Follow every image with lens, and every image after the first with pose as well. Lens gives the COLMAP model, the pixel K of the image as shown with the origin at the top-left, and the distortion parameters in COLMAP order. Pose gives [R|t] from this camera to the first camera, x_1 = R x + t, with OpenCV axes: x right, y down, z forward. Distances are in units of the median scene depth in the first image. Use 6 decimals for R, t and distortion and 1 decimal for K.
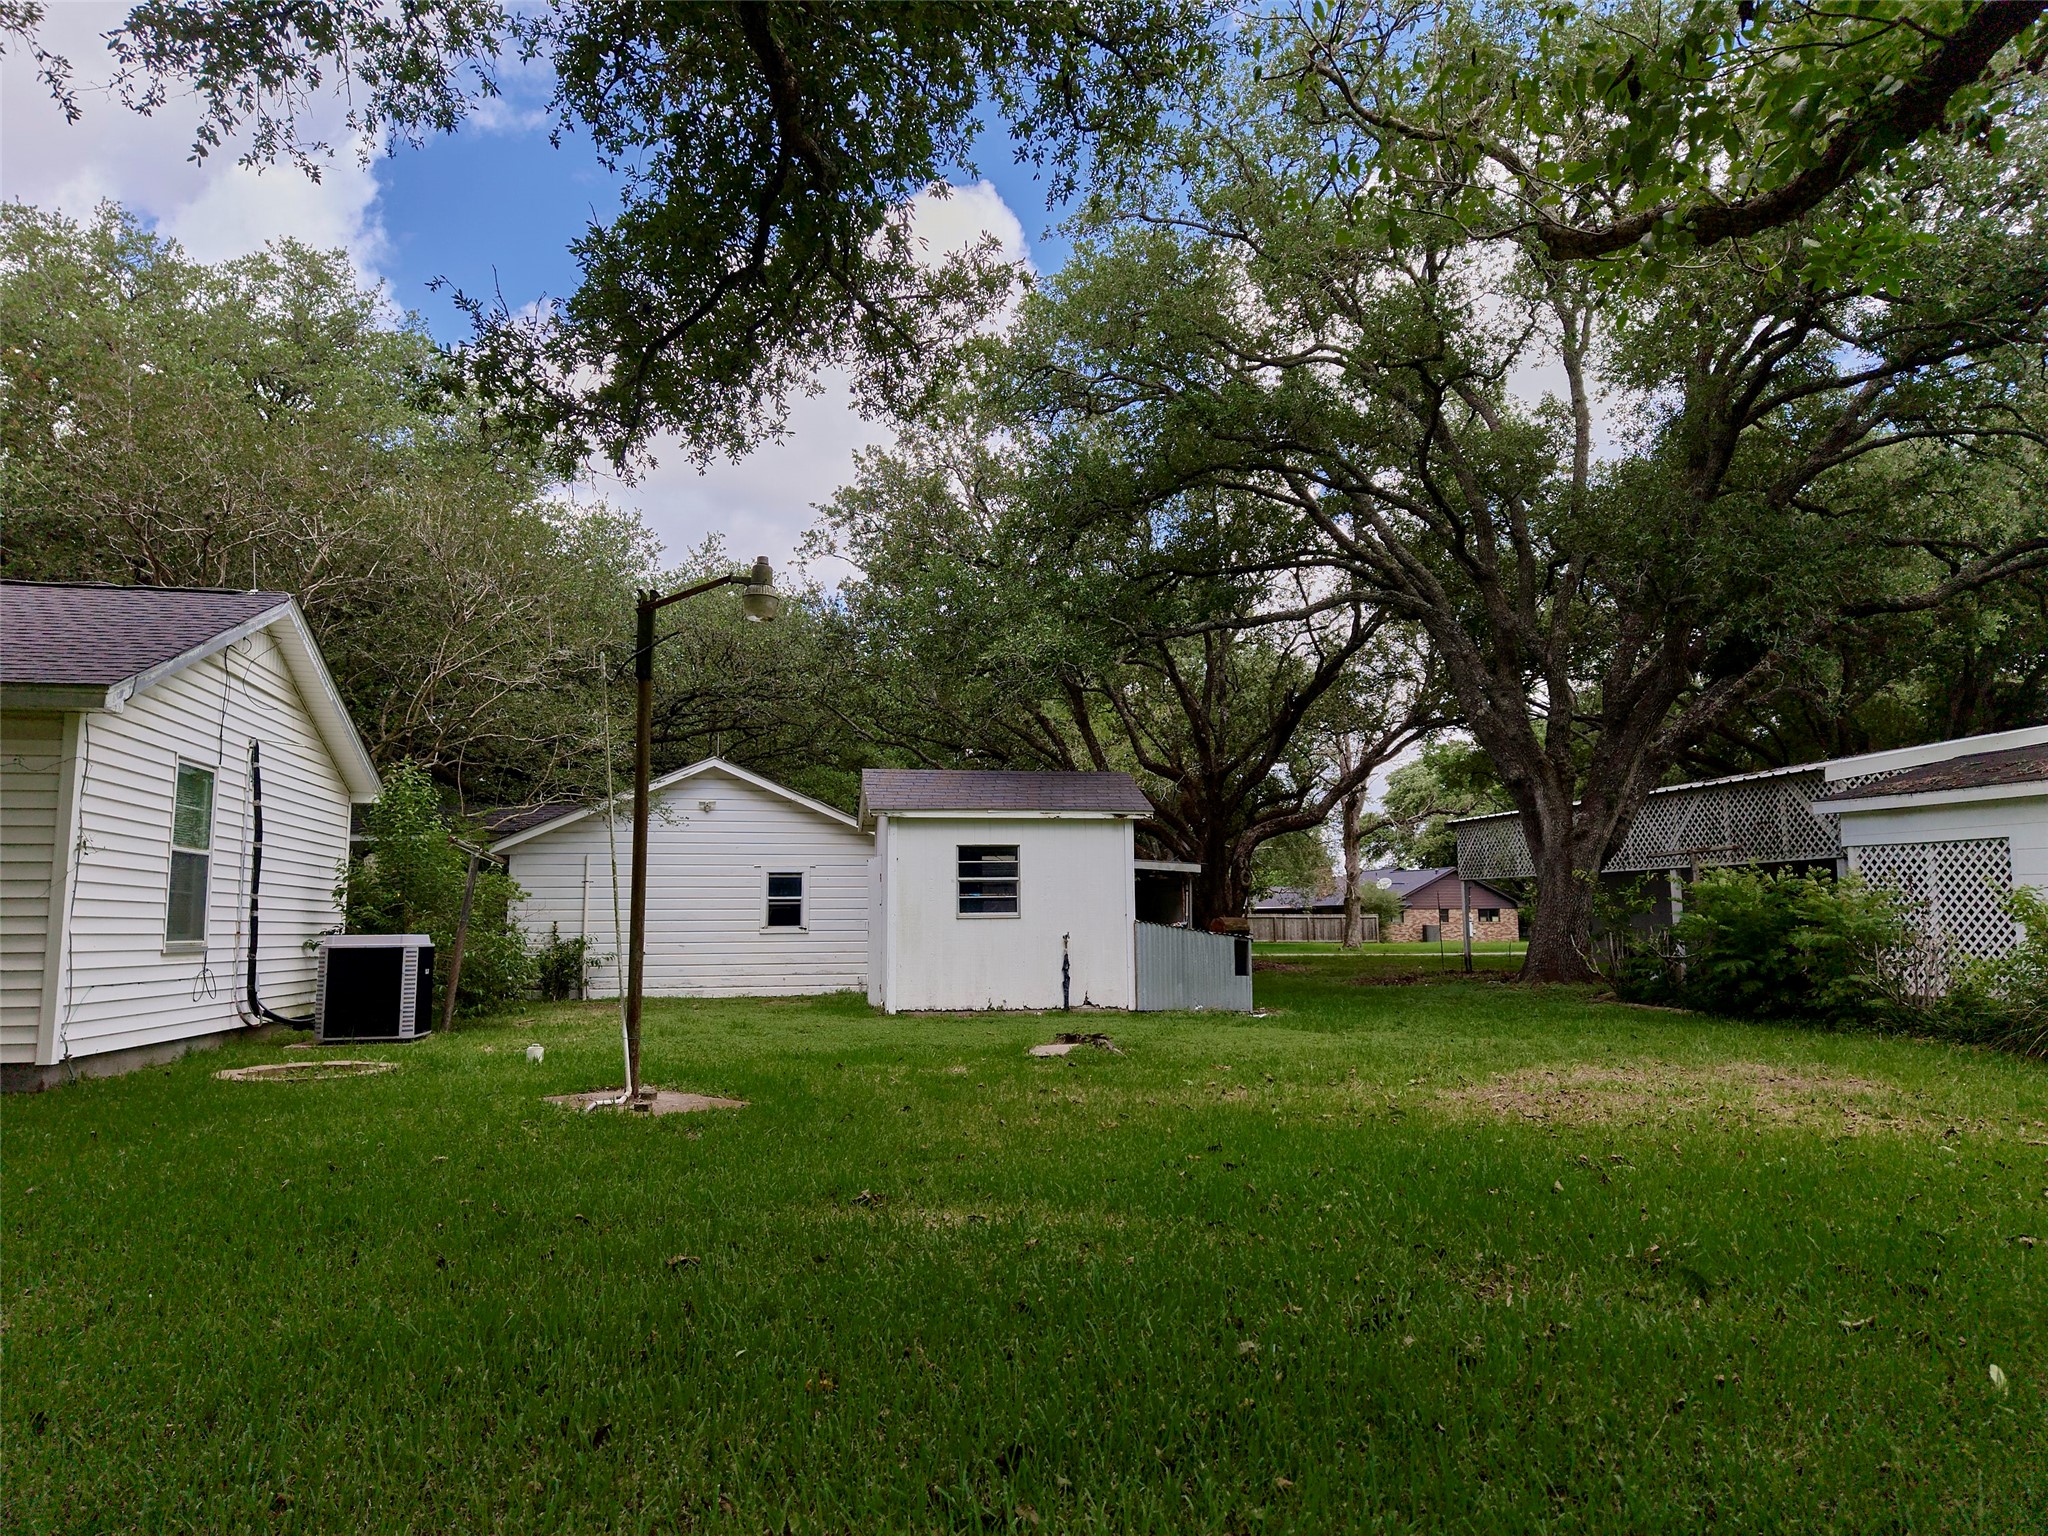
lens RADIAL K [[1377.8, 0, 1024.0], [0, 1377.8, 768.0], [0, 0, 1]] dist [0.001053, -0.002520]
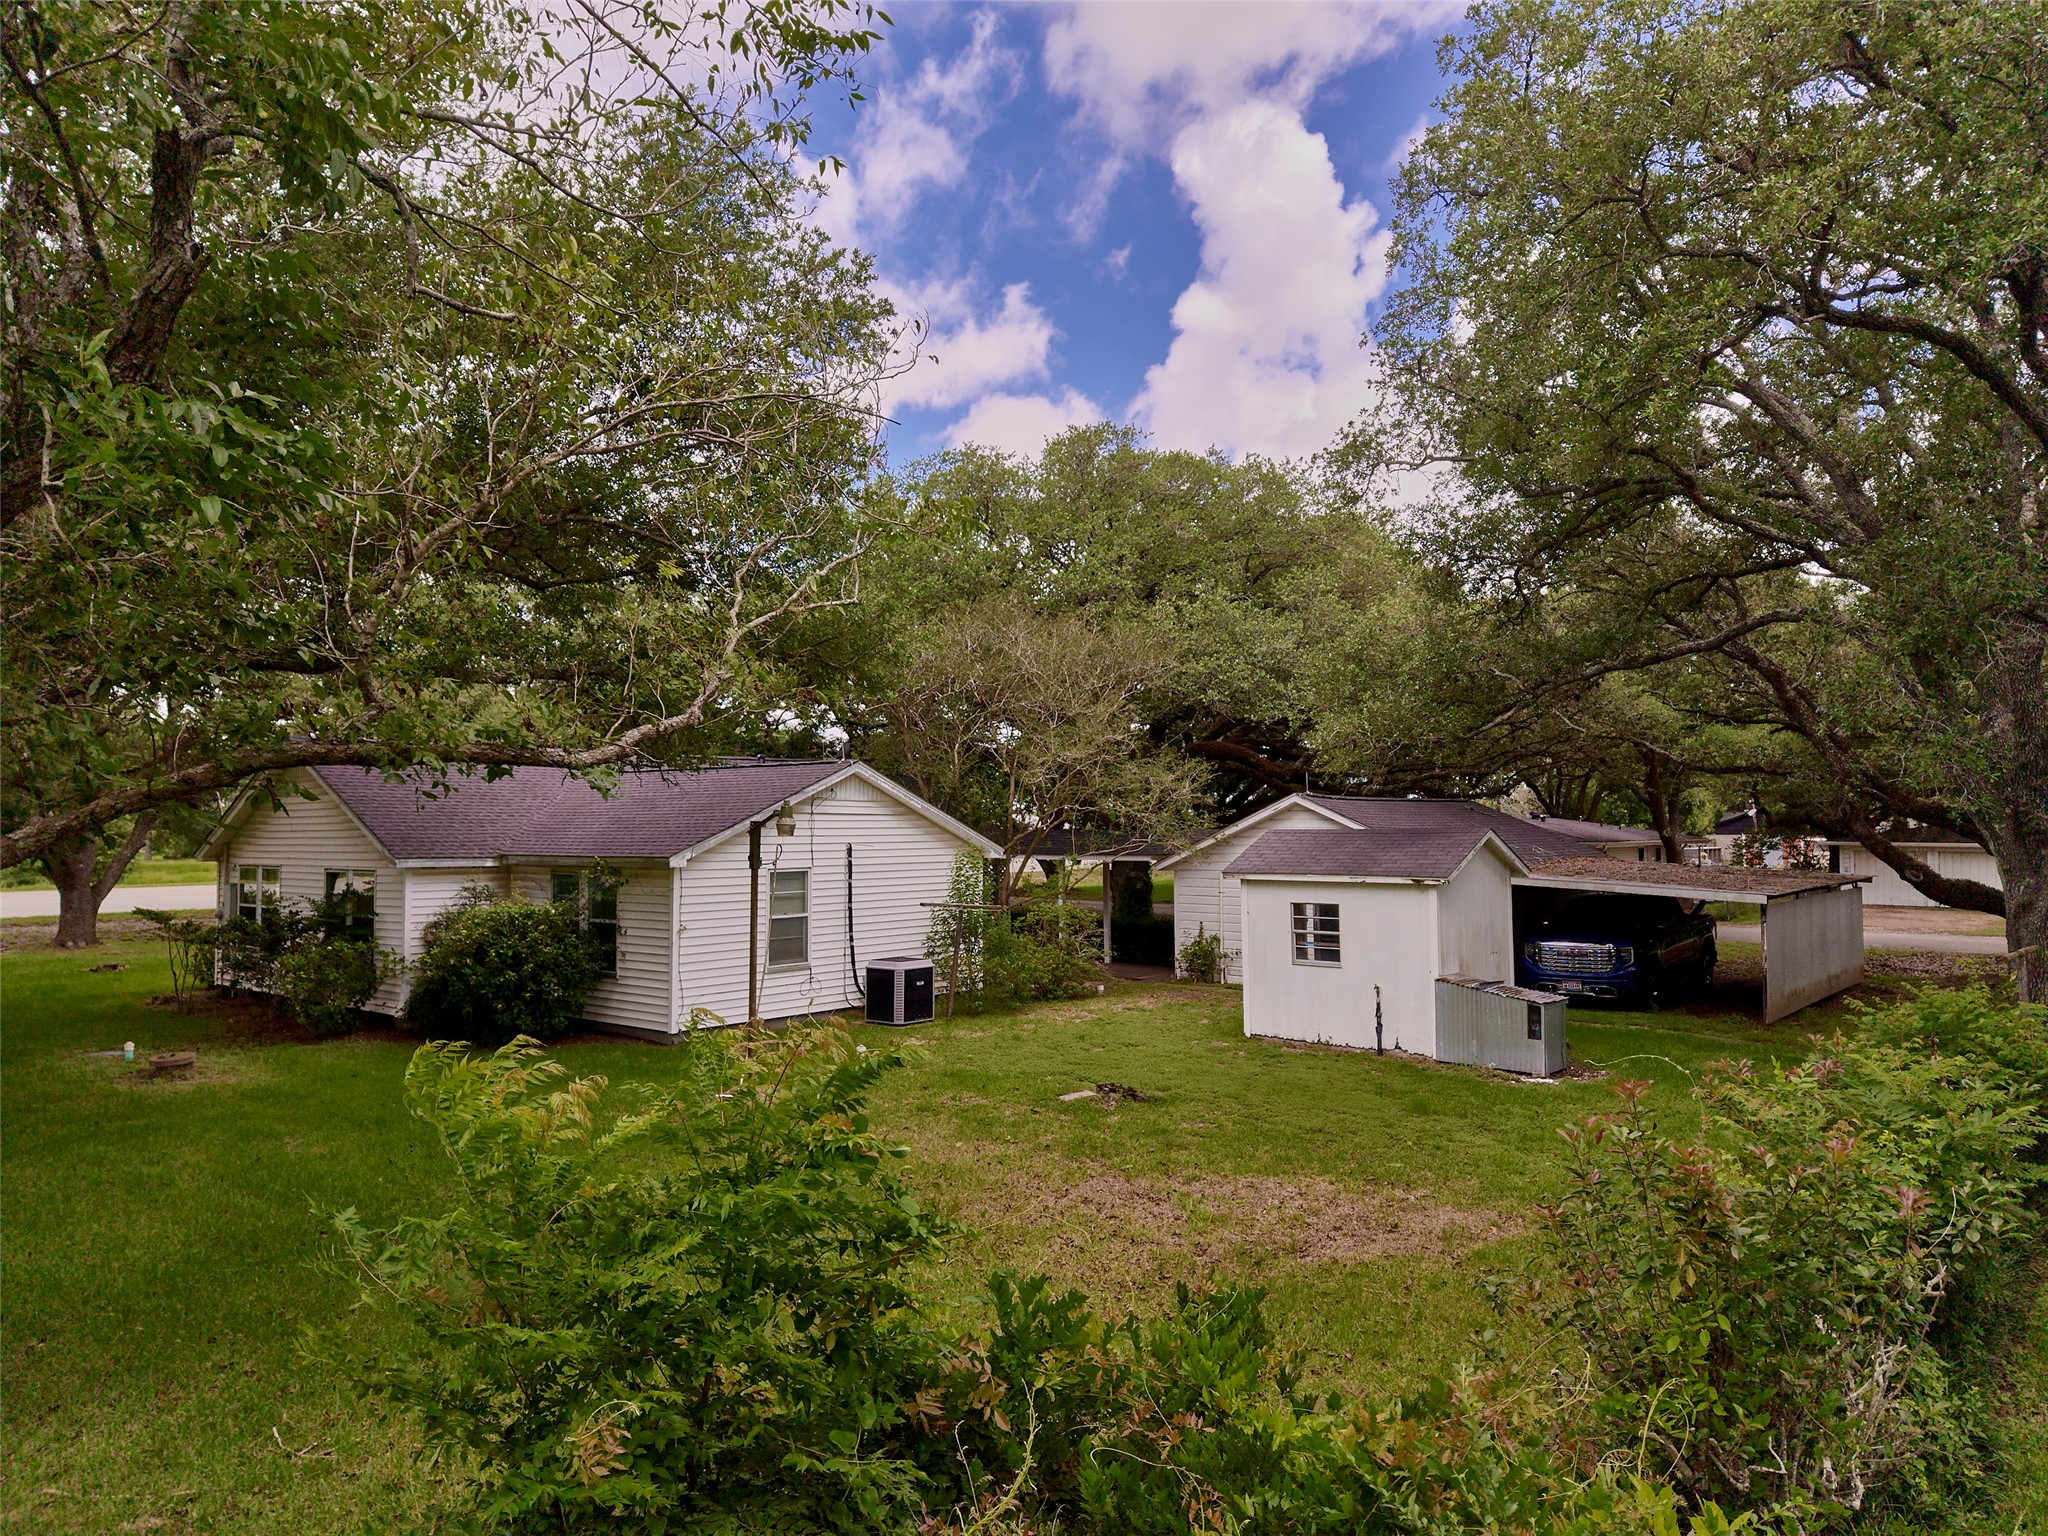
lens RADIAL K [[1377.8, 0, 1024.0], [0, 1377.8, 768.0], [0, 0, 1]] dist [0.001053, -0.002520]
pose [[0.585321, -0.024839, -0.810421, 0.782316], [0.097796, 0.994396, 0.040155, -0.130020], [0.804882, -0.102760, 0.584470, 0.125098]]
